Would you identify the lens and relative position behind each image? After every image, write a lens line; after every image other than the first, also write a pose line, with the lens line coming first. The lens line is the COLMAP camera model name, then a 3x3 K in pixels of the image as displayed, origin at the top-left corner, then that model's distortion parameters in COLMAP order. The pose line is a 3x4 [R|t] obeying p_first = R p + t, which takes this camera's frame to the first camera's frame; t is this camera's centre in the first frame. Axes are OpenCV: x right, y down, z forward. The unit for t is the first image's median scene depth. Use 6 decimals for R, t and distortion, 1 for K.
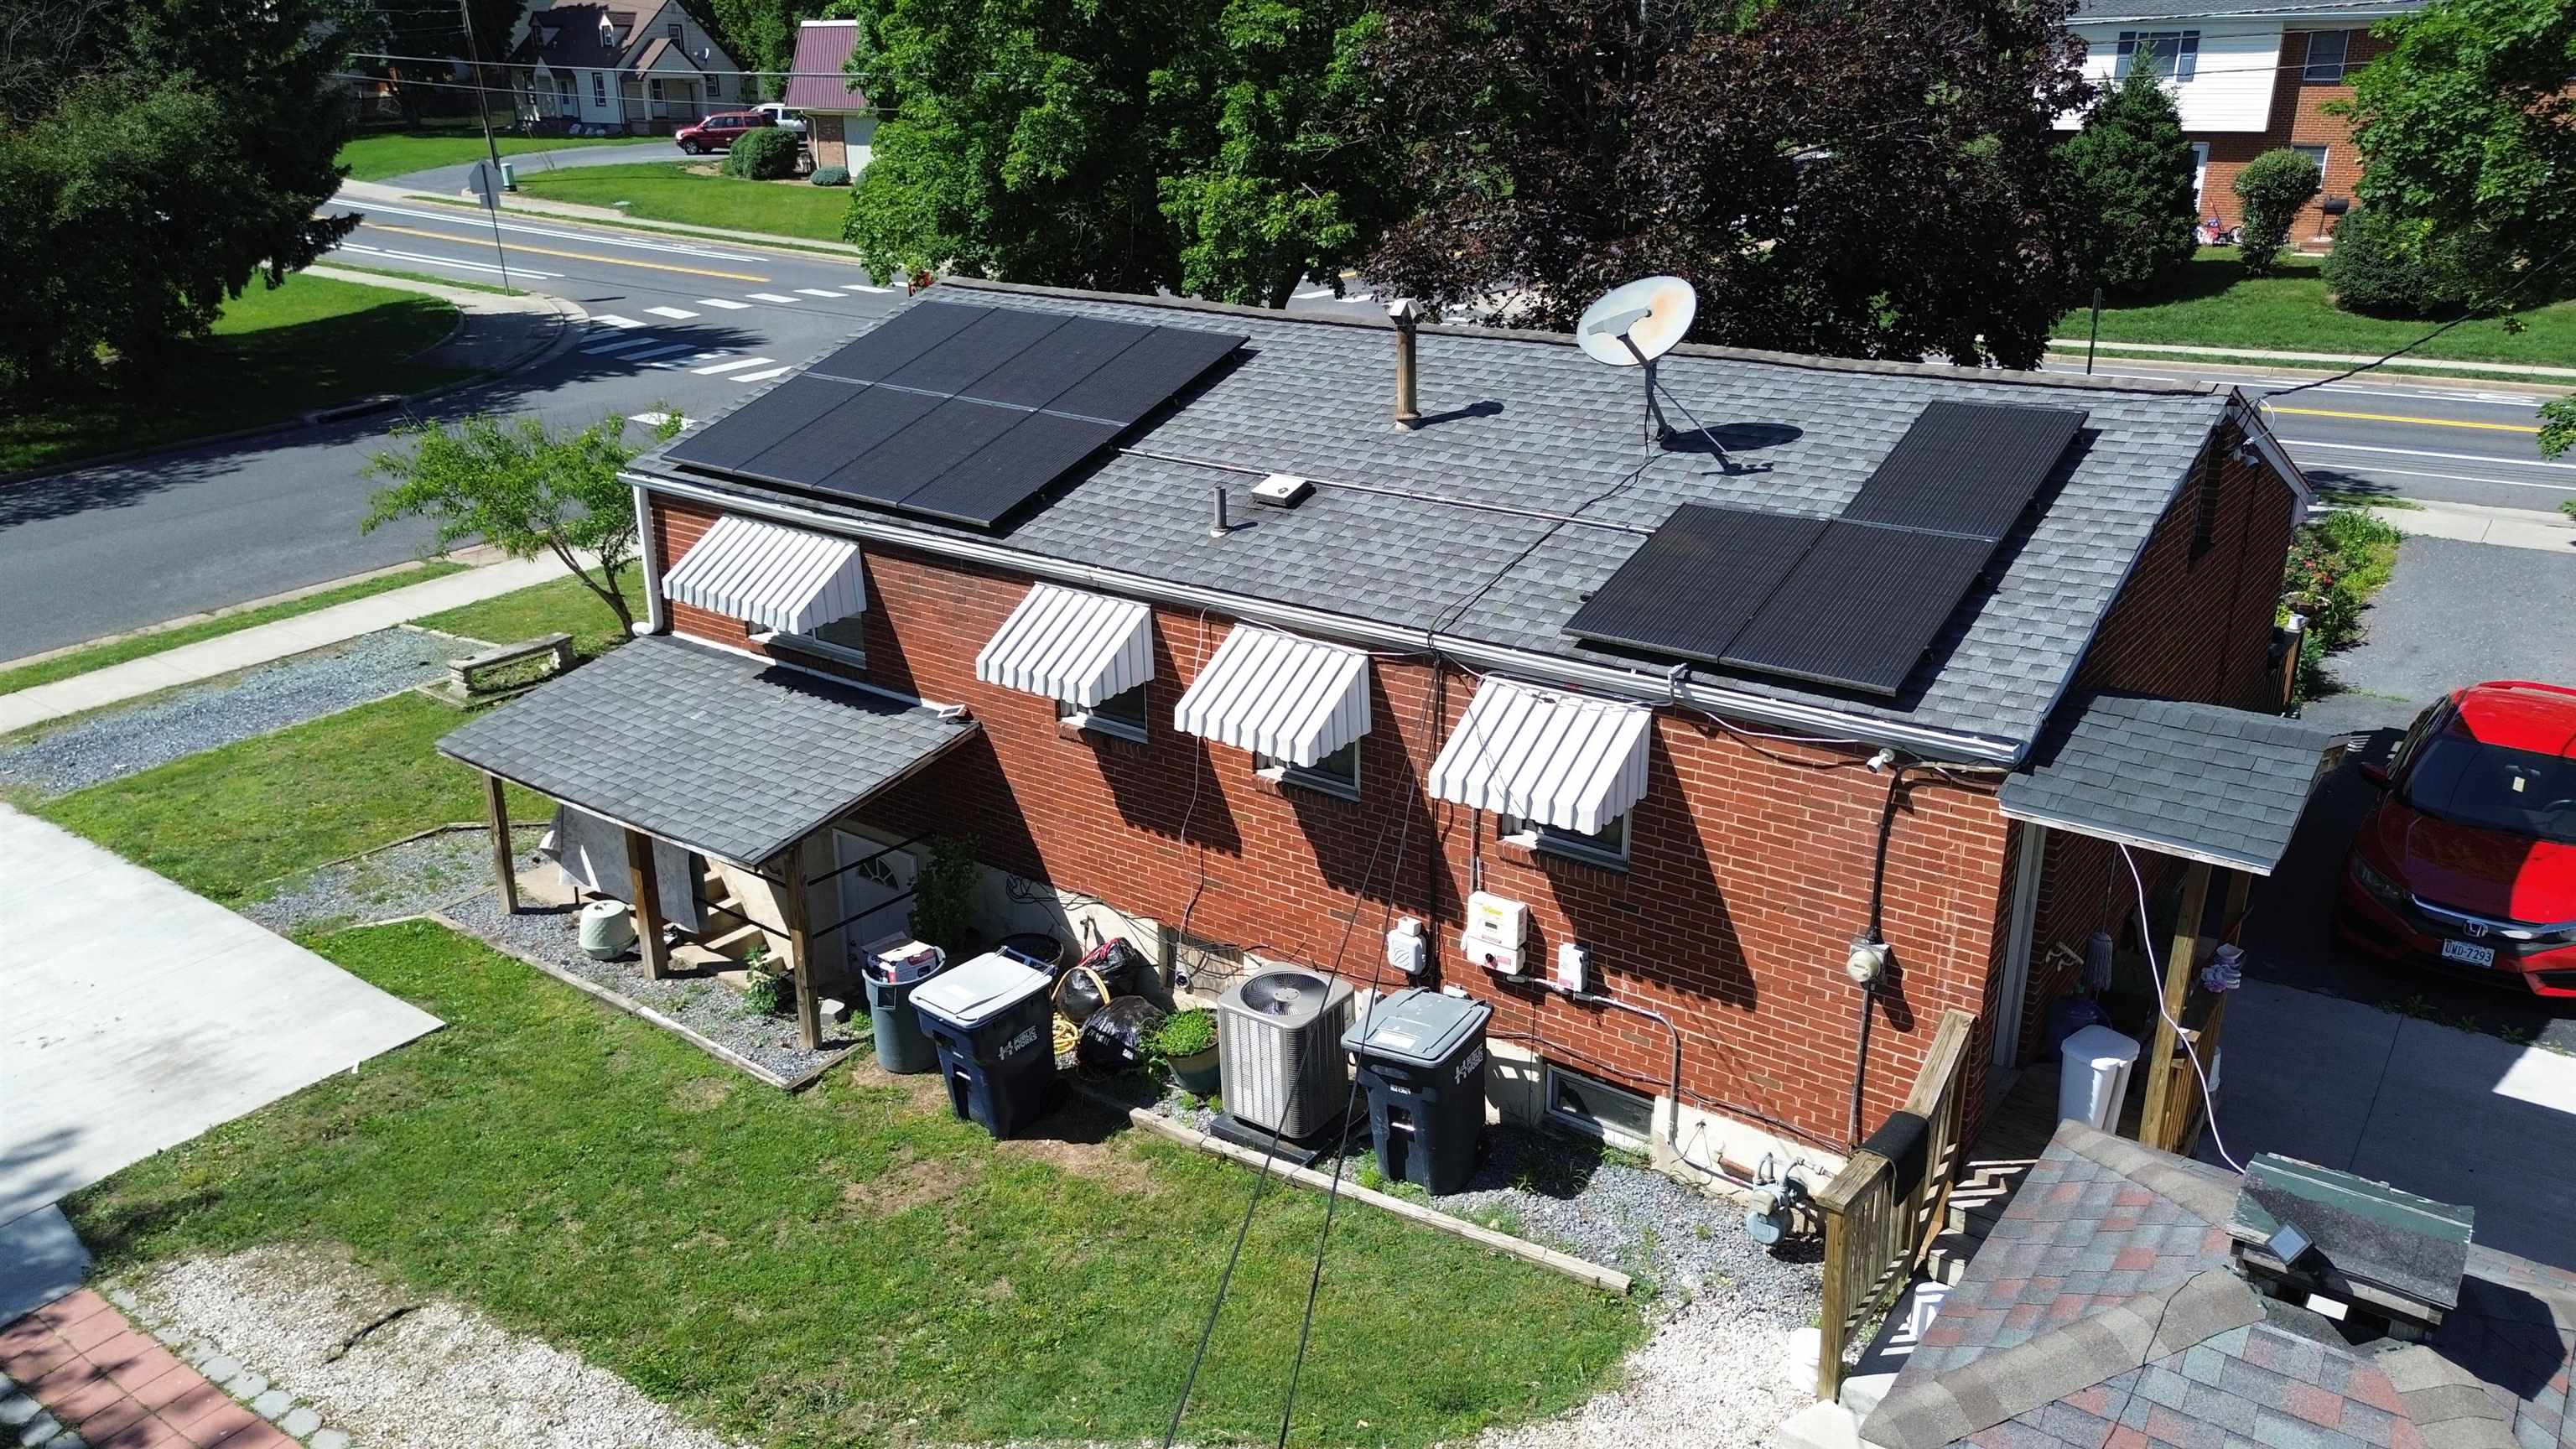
lens RADIAL K [[1798.6, 0, 1284.9], [0, 1798.6, 729.0], [0, 0, 1]] dist [0.090086, -0.092751]
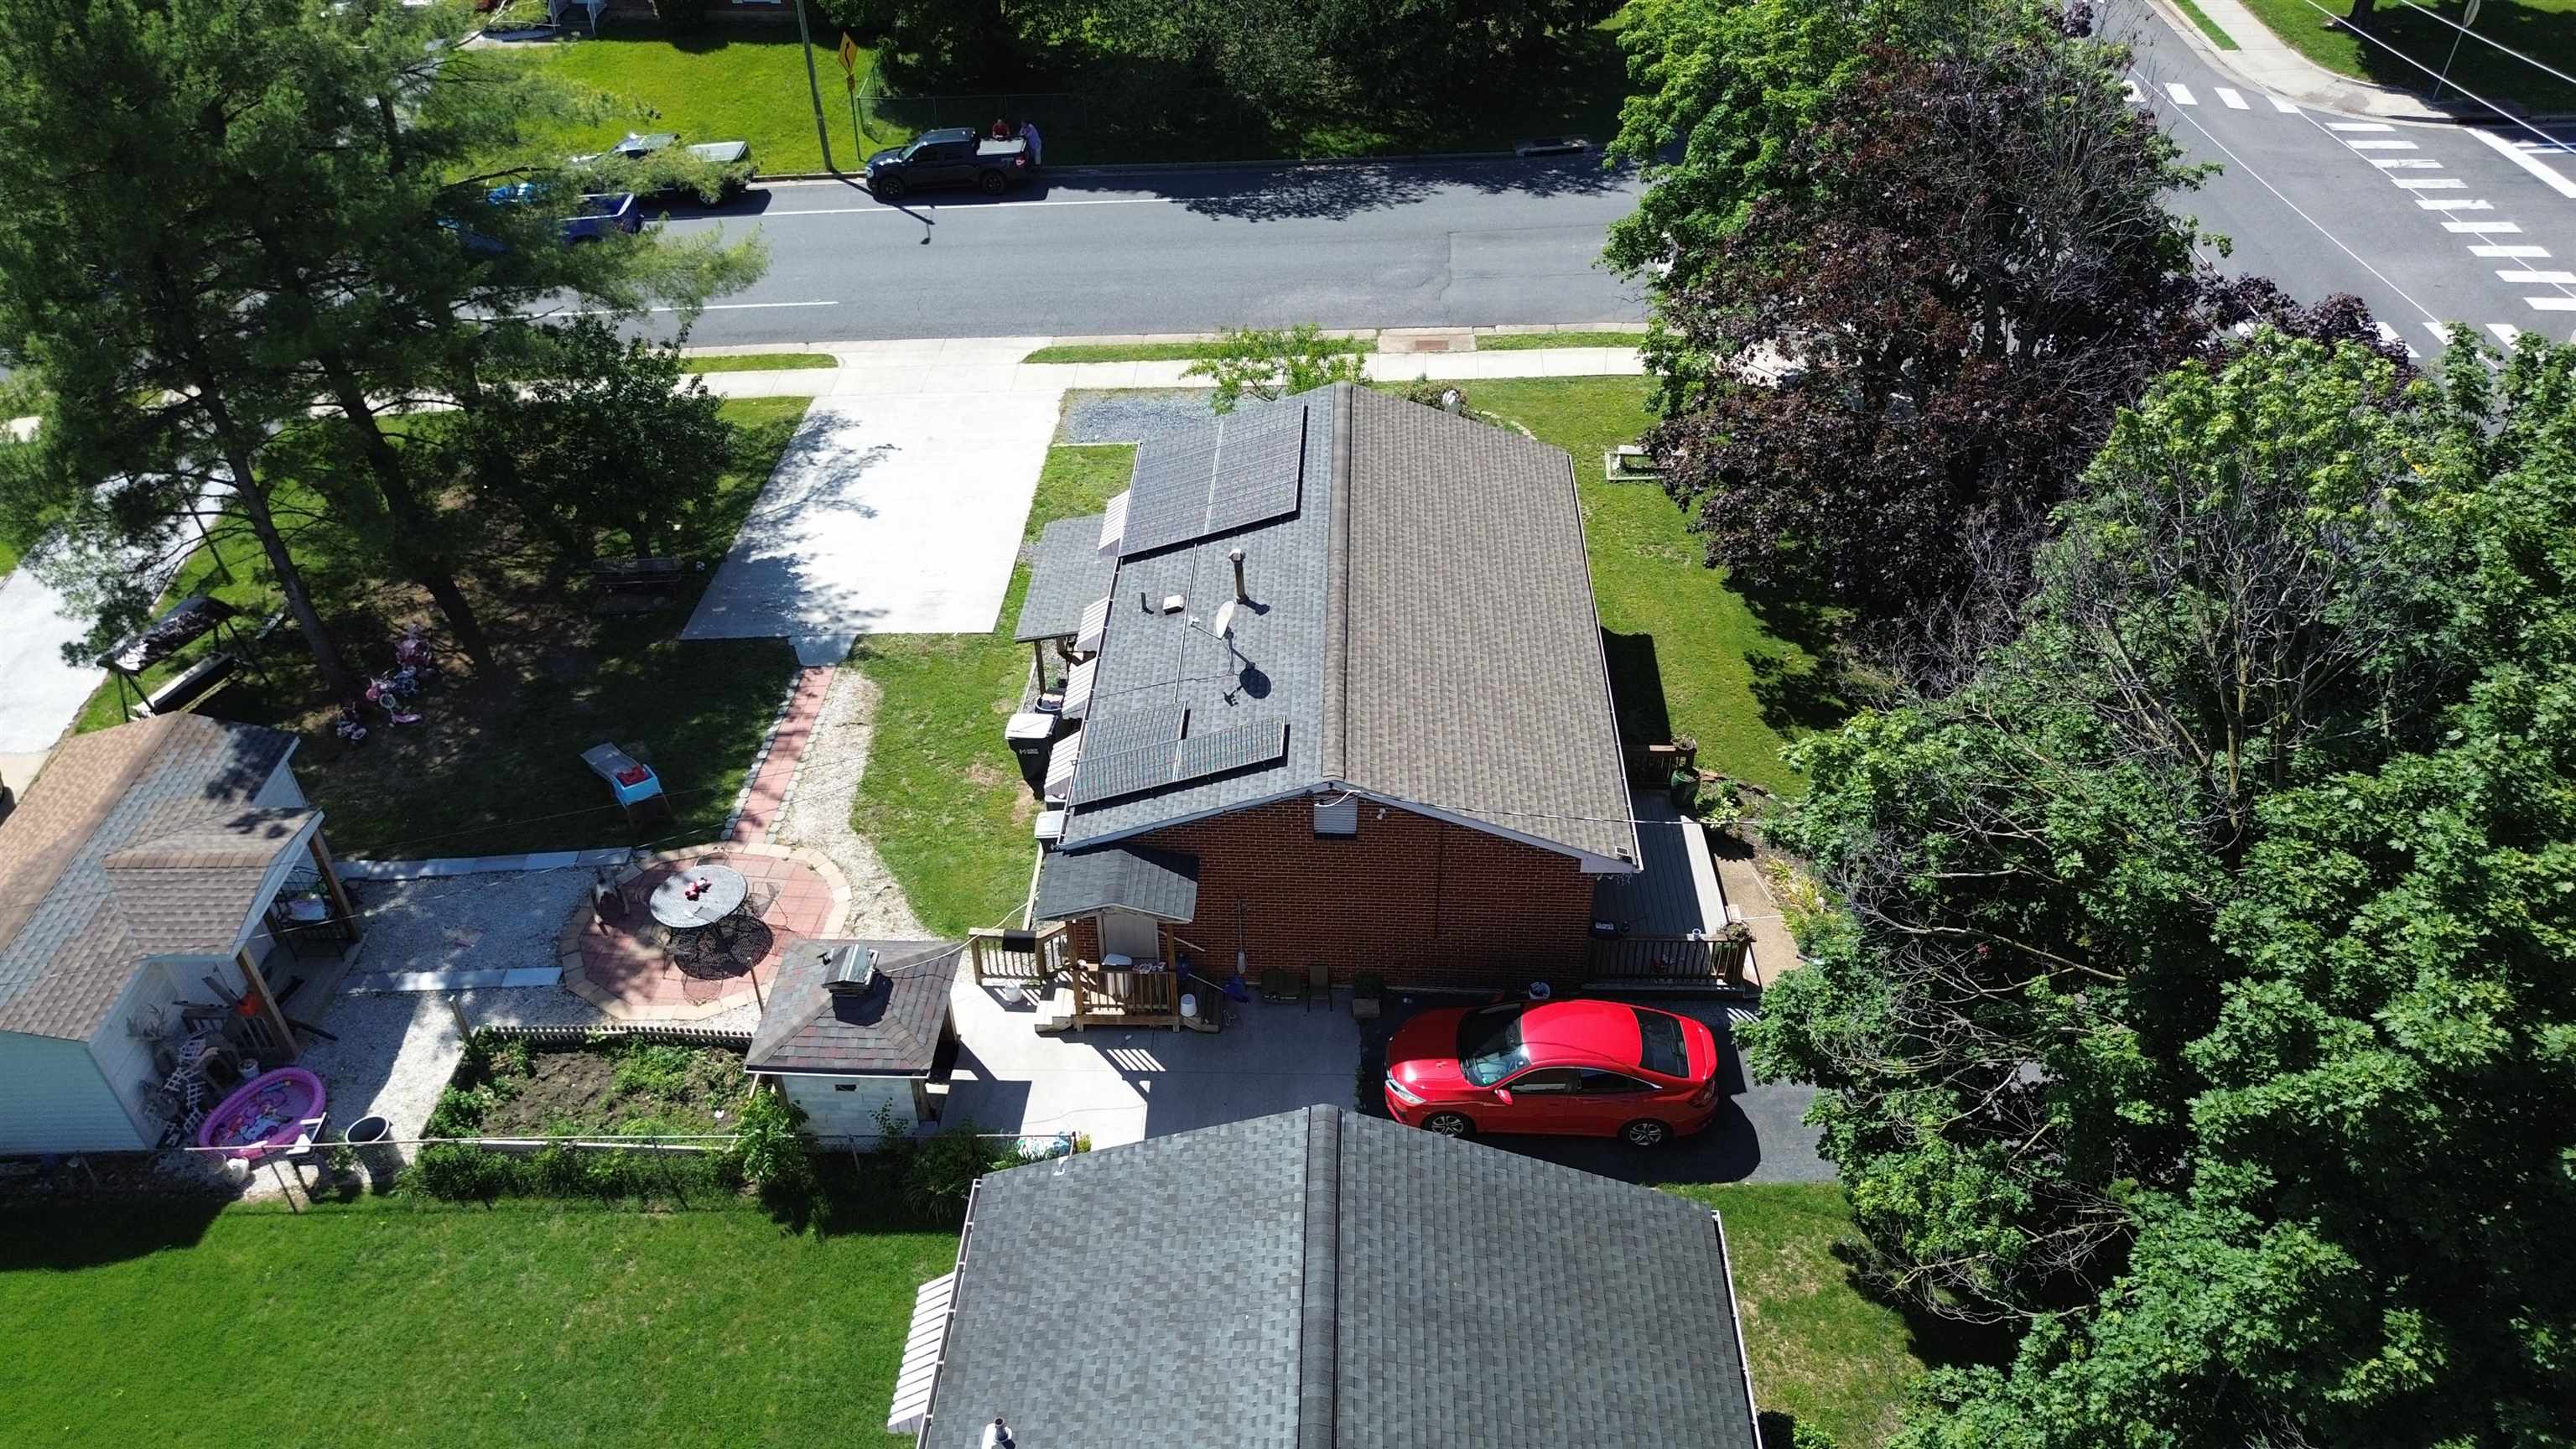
lens RADIAL K [[1832.7, 0, 1288.0], [0, 1832.7, 724.5], [0, 0, 1]] dist [0.033869, 0.001388]
pose [[0.565508, 0.505126, -0.651958, 1.735381], [-0.278740, 0.861040, 0.425340, -1.069234], [0.776212, -0.058807, 0.627723, -0.363638]]
